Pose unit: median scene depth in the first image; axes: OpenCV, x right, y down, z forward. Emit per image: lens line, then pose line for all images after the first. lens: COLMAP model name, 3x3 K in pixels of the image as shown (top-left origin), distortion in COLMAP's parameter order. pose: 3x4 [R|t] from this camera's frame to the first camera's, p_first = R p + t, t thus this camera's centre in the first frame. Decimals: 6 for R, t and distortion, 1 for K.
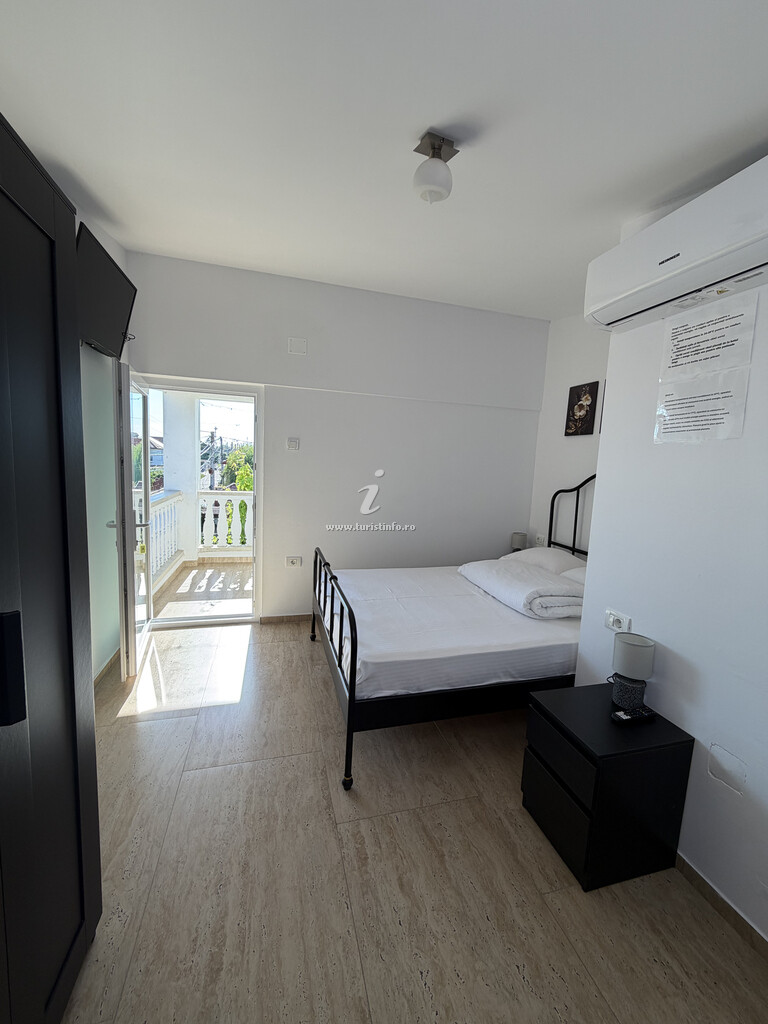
lens RADIAL K [[404.5, 0, 388.1], [0, 404.5, 508.3], [0, 0, 1]] dist [-0.000384, -0.000070]
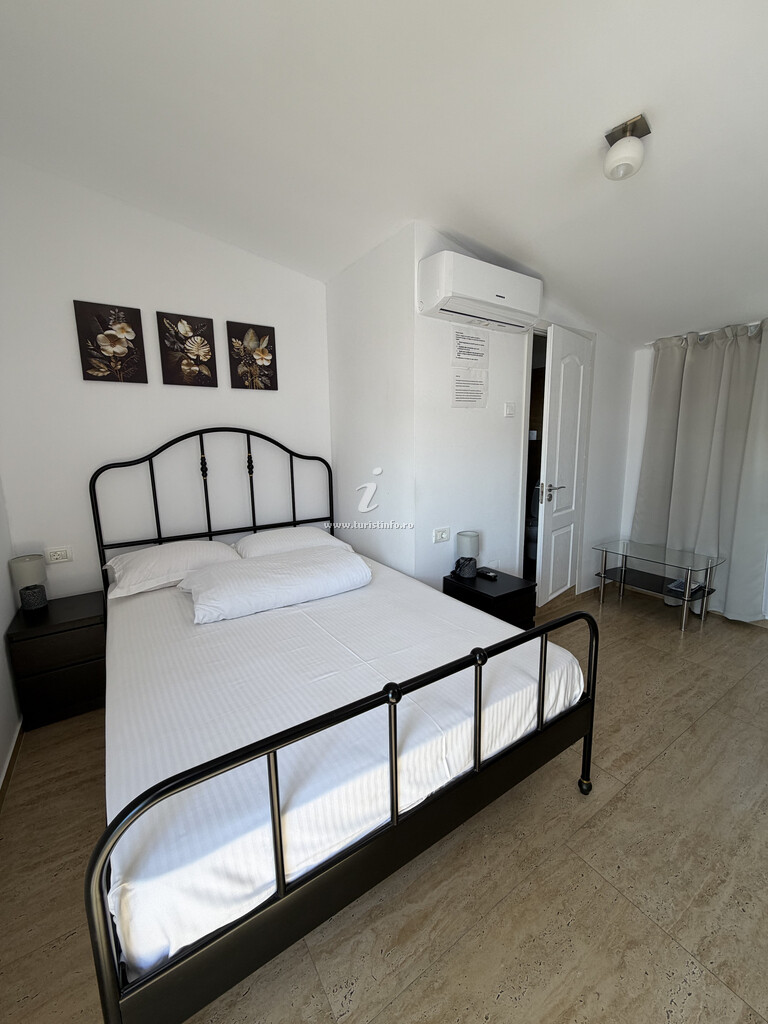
lens RADIAL K [[404.5, 0, 379.0], [0, 404.5, 508.3], [0, 0, 1]] dist [-0.000384, -0.000070]
pose [[-0.288829, -0.202891, 0.935635, -0.651686], [0.112377, 0.963346, 0.243591, -0.171381], [-0.950762, 0.175500, -0.255442, 1.490058]]
